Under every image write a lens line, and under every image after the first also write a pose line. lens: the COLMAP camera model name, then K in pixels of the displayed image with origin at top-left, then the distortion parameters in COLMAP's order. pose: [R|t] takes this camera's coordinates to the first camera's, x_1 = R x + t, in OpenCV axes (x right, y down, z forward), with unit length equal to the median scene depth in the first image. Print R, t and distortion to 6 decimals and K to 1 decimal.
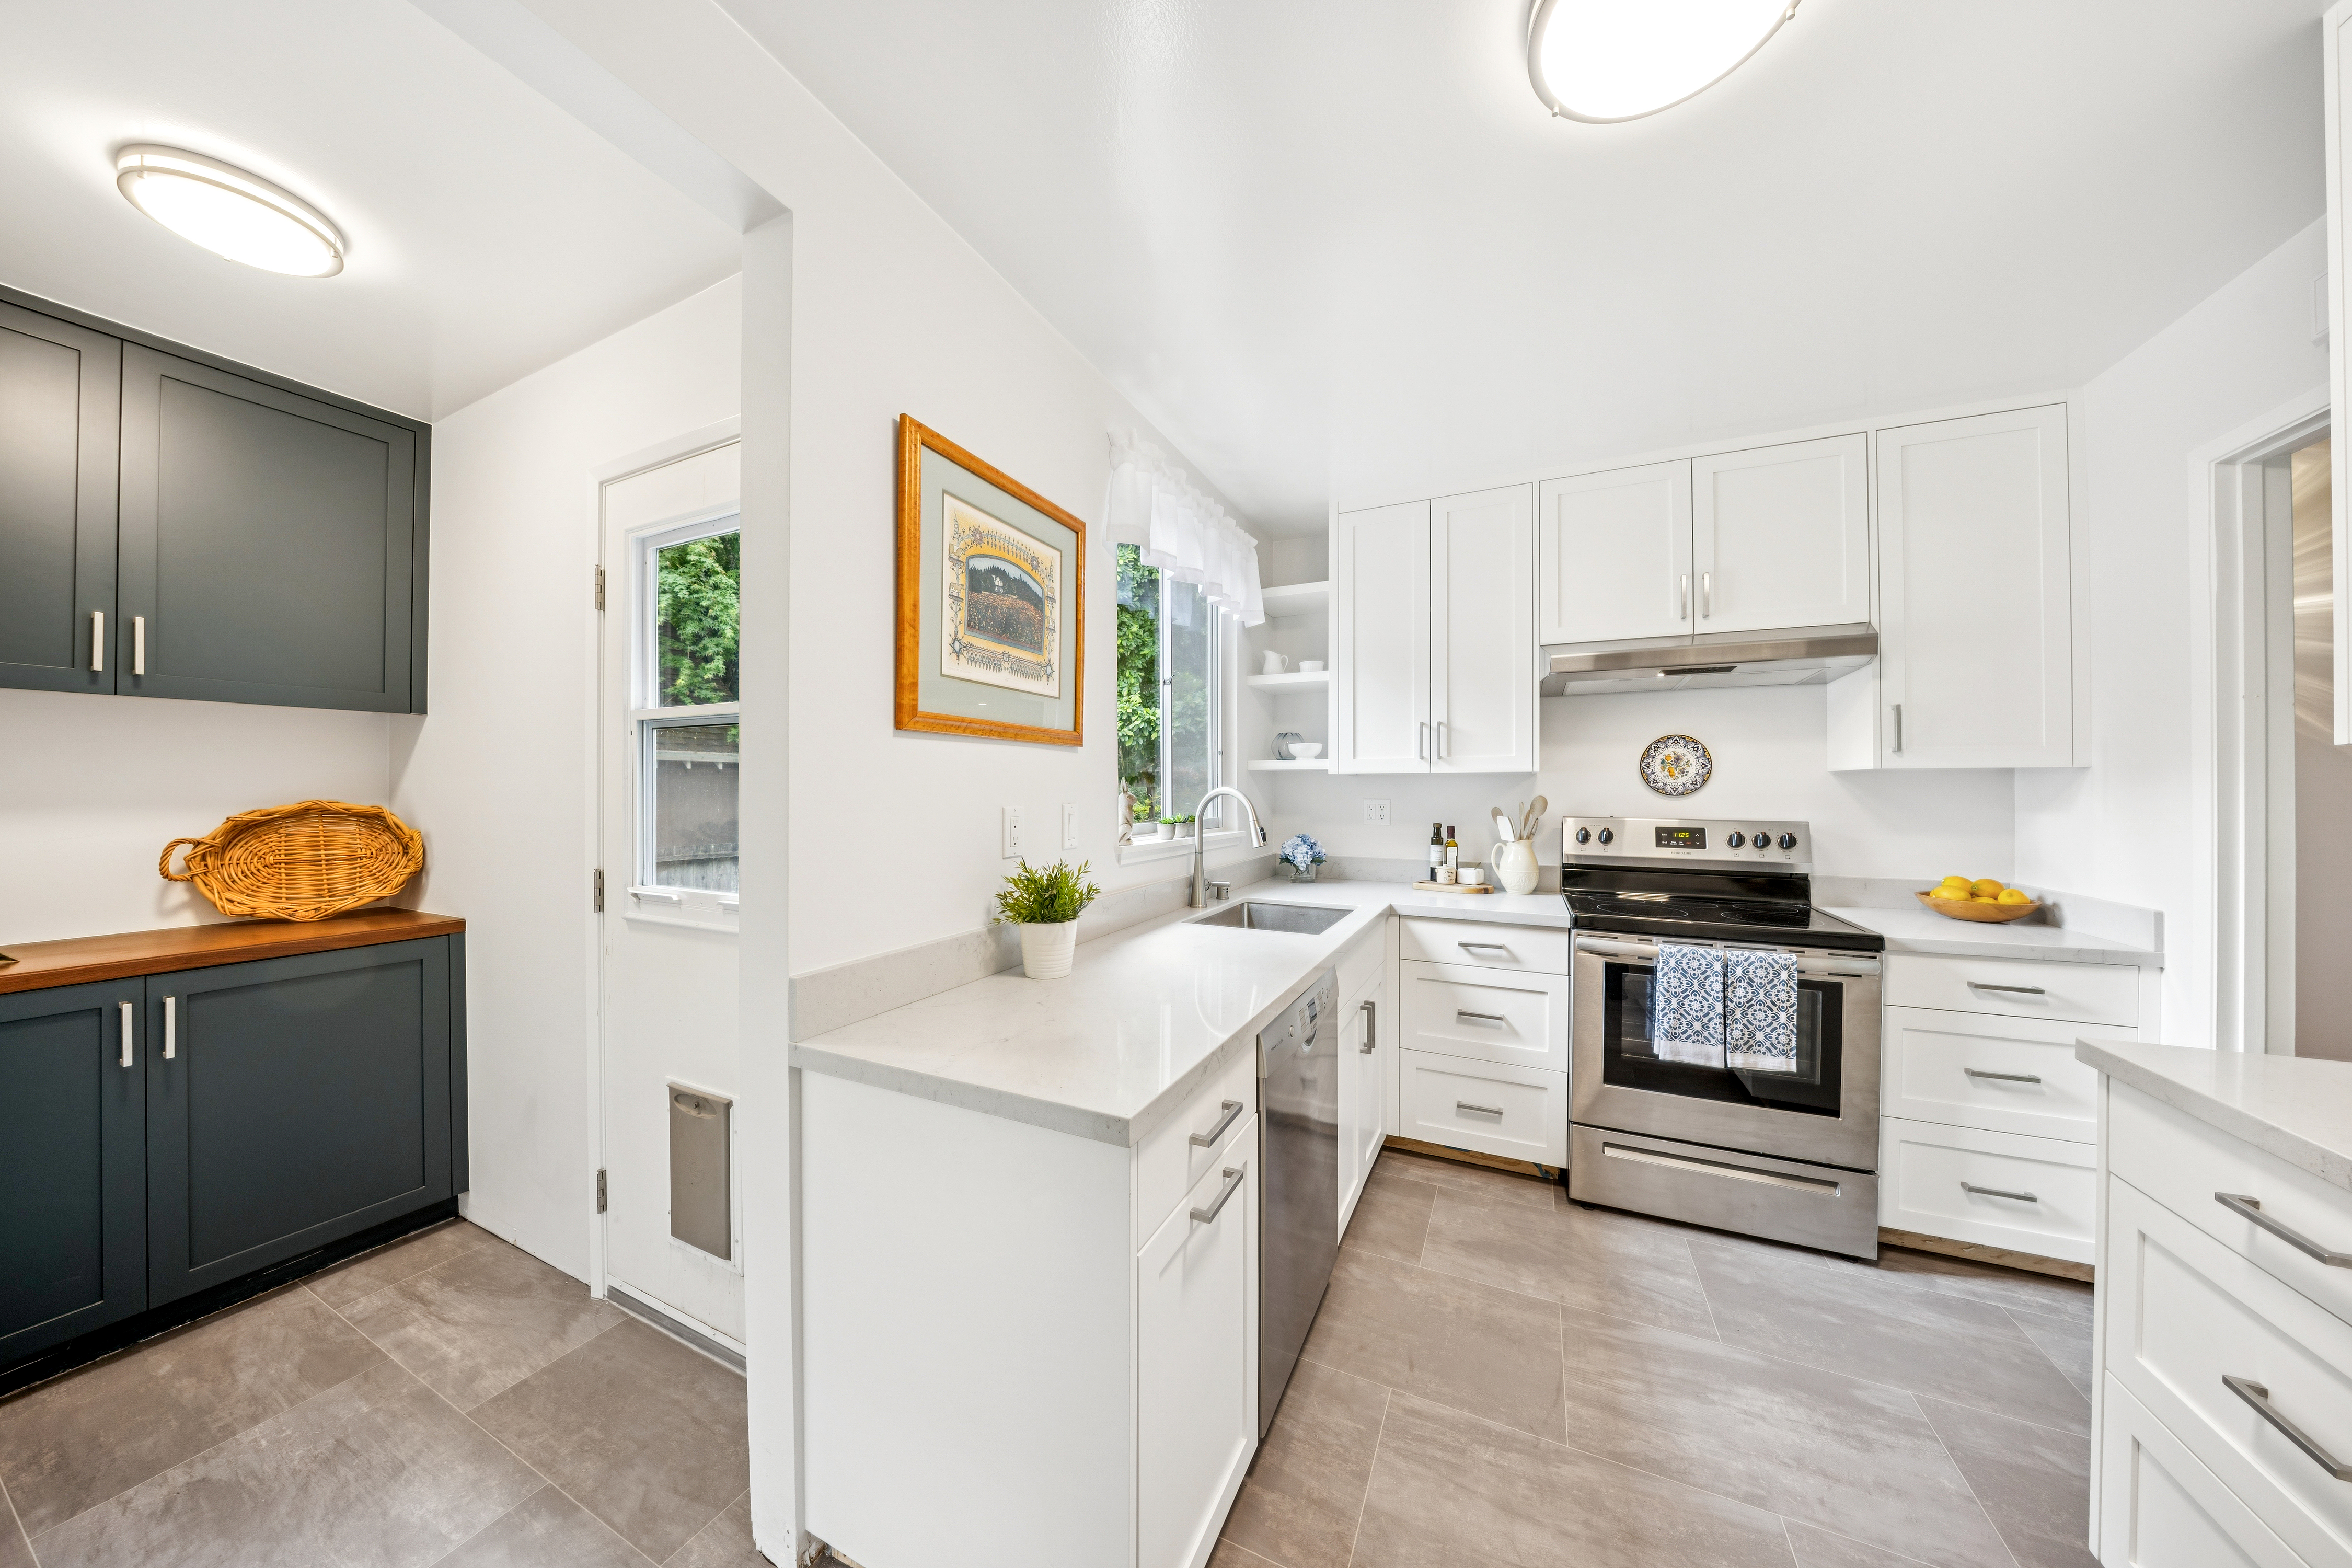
lens RADIAL K [[734.7, 0, 1164.1], [0, 734.7, 785.4], [0, 0, 1]] dist [-0.020994, 0.000024]
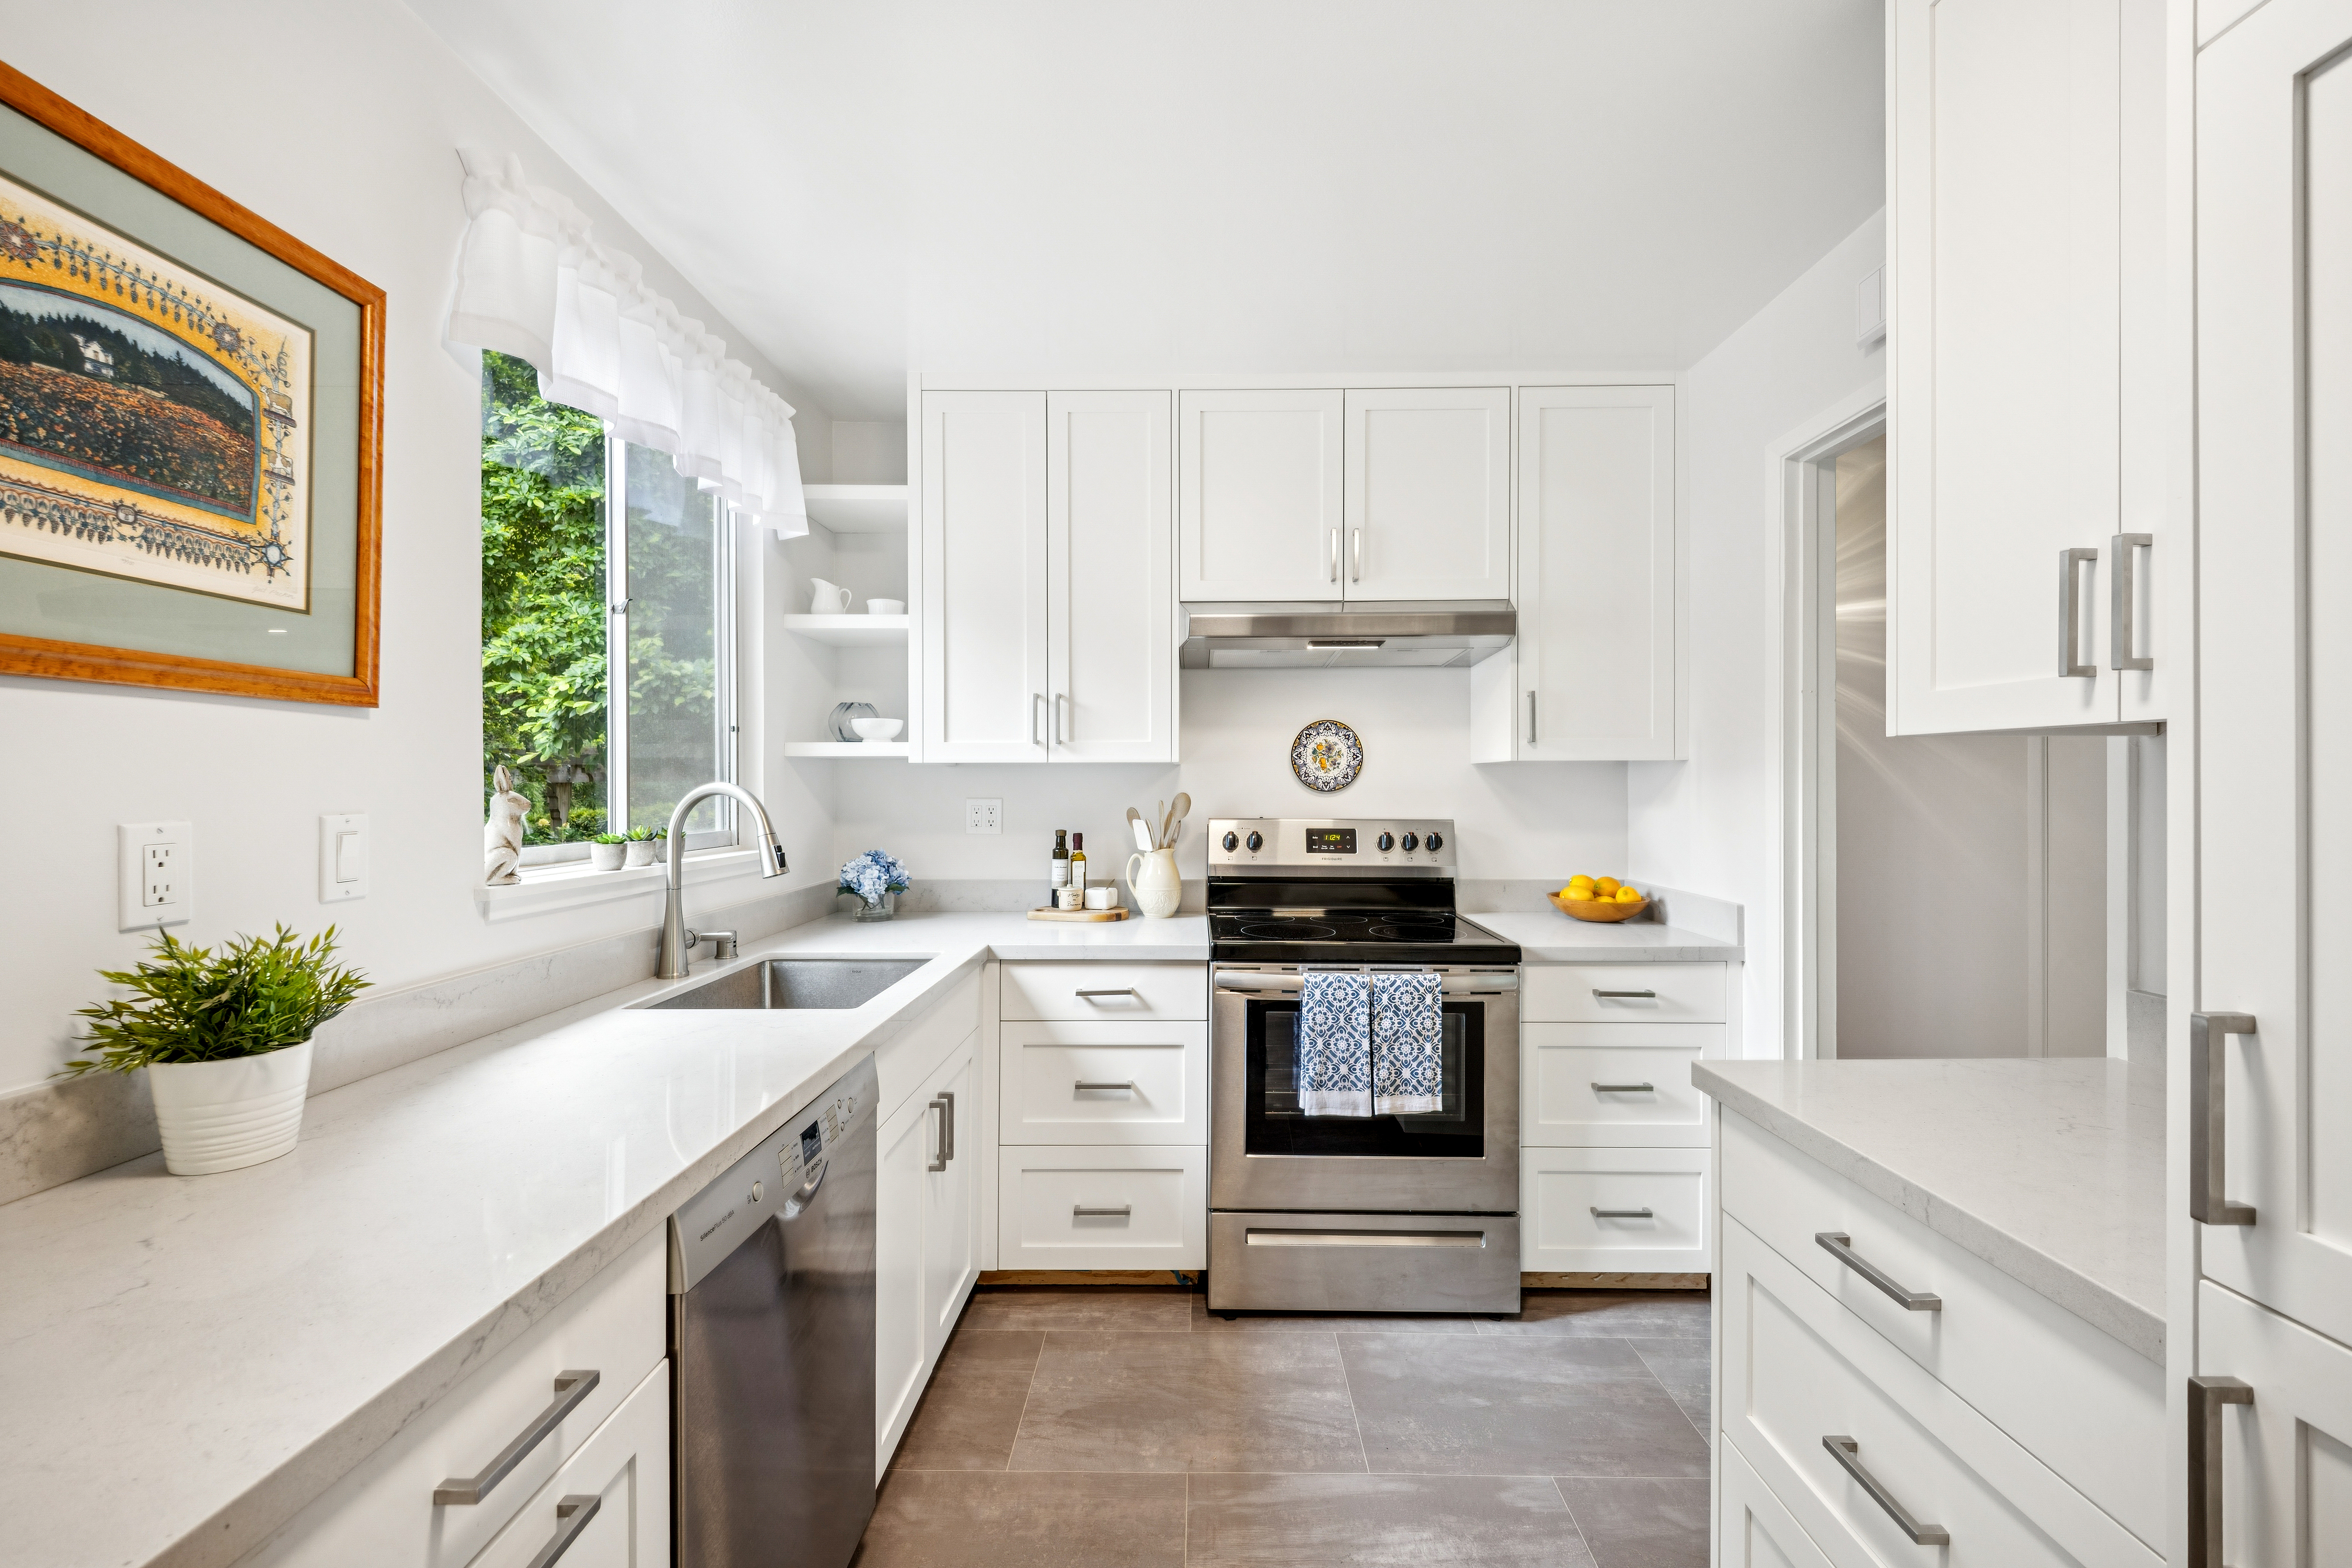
lens RADIAL K [[923.0, 0, 1177.6], [0, 923.0, 792.9], [0, 0, 1]] dist [0.020203, -0.016421]
pose [[0.909511, -0.006949, 0.415622, 0.123532], [0.002271, 0.999928, 0.011749, 0.003450], [-0.415673, -0.009742, 0.909462, 0.118656]]
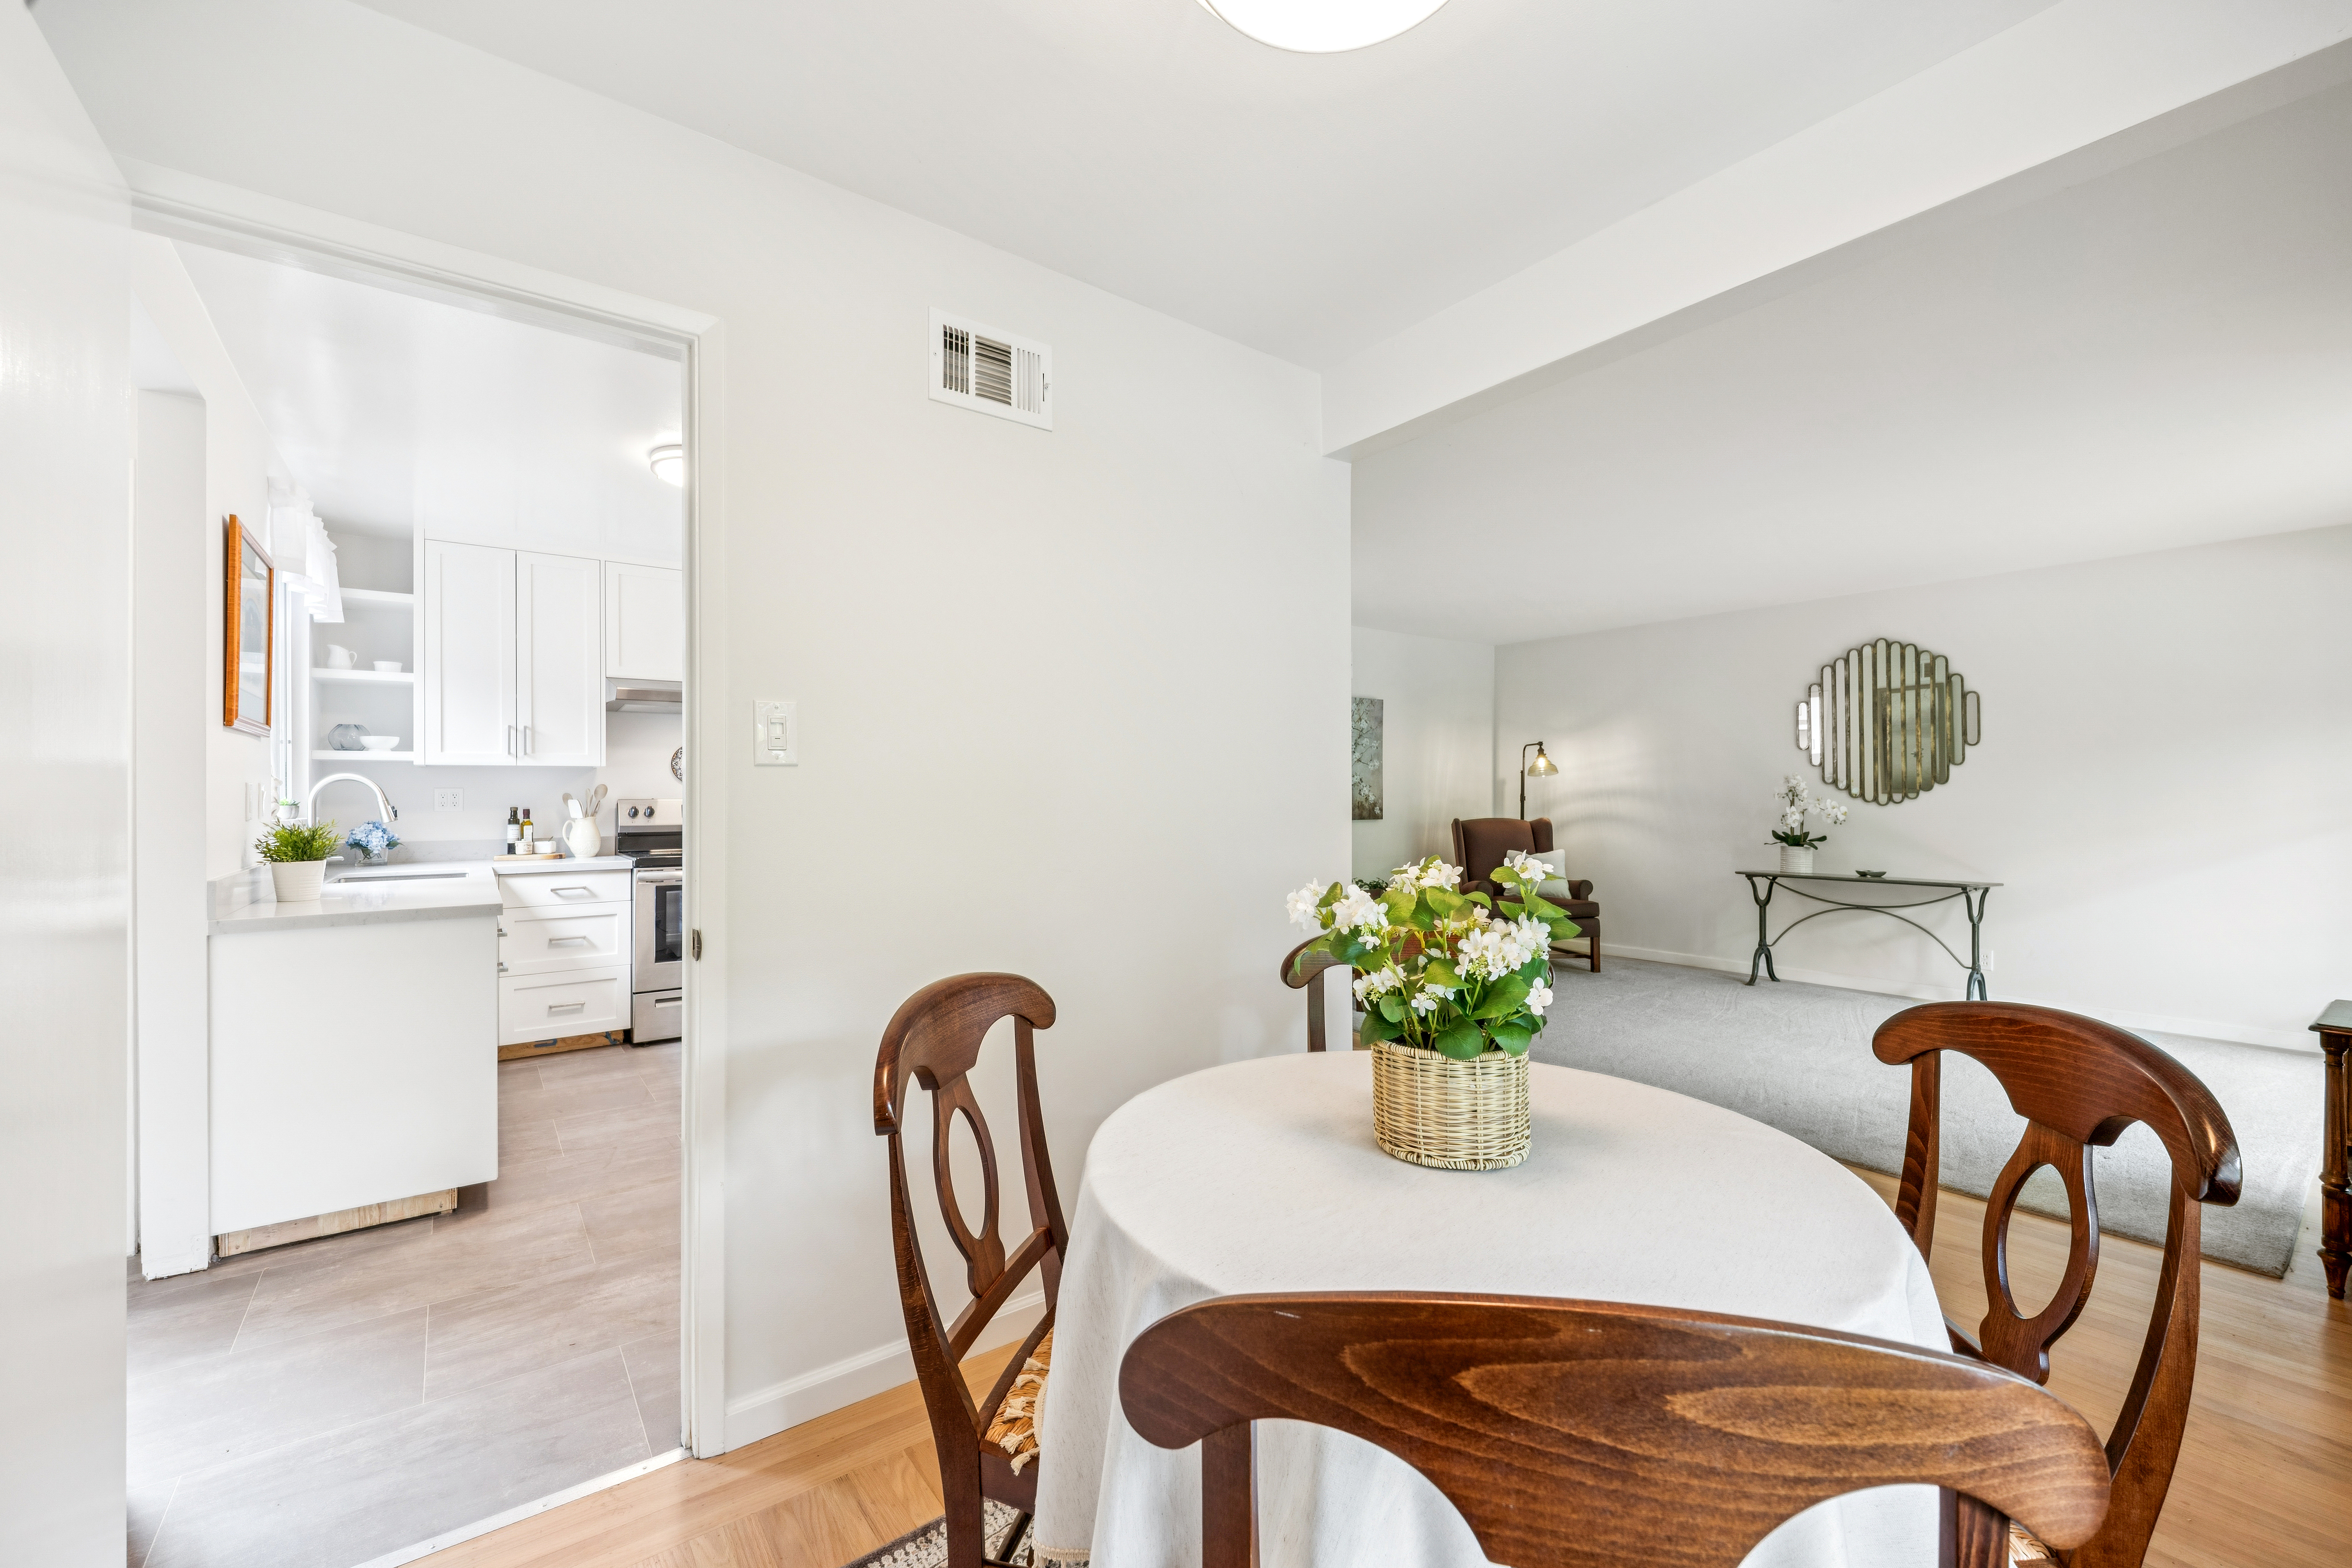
lens RADIAL K [[954.0, 0, 1176.0], [0, 954.0, 784.0], [0, 0, 1]] dist [-0.001155, -0.000082]
pose [[0.454444, 0.004117, 0.890766, -0.775802], [0.005124, 0.999961, -0.007236, 0.042906], [-0.890761, 0.007853, 0.454405, -1.016970]]
